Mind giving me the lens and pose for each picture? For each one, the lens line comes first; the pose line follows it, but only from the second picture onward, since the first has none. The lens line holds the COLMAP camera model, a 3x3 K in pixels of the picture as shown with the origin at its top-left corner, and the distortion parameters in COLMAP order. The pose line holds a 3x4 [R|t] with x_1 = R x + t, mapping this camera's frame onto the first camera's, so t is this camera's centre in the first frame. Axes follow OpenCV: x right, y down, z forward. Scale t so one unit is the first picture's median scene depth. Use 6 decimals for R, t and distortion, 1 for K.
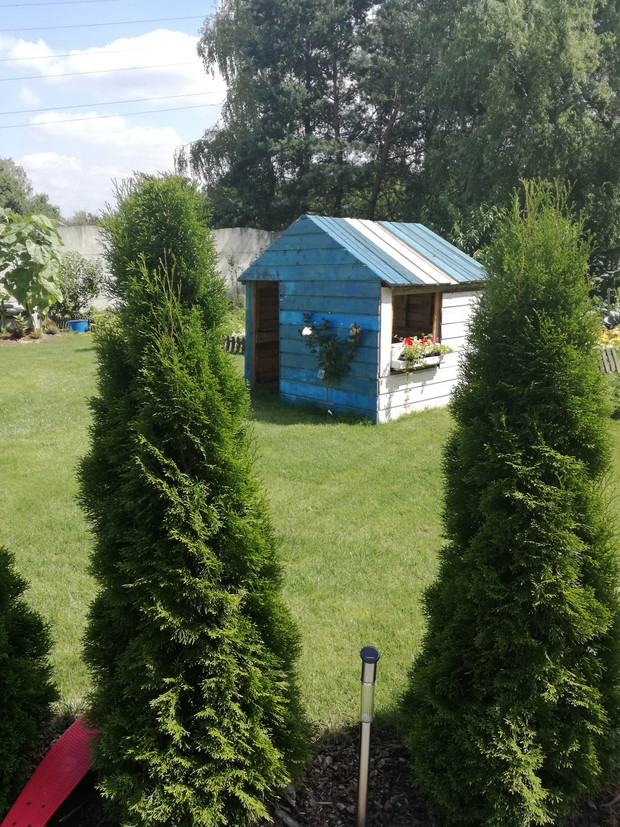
lens RADIAL K [[691.2, 0, 310.0], [0, 691.2, 413.5], [0, 0, 1]] dist [0.076817, -0.114264]
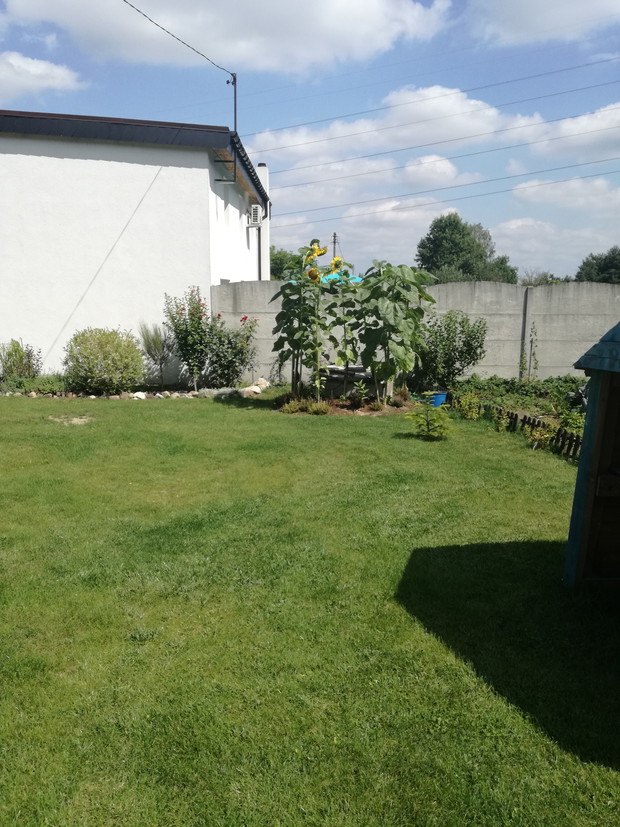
lens RADIAL K [[691.2, 0, 310.0], [0, 691.2, 413.5], [0, 0, 1]] dist [0.076817, -0.114264]
pose [[0.811025, 0.111386, -0.574309, 0.024465], [-0.158405, 0.986846, -0.032299, -0.064691], [0.563157, 0.117169, 0.818001, 0.273616]]
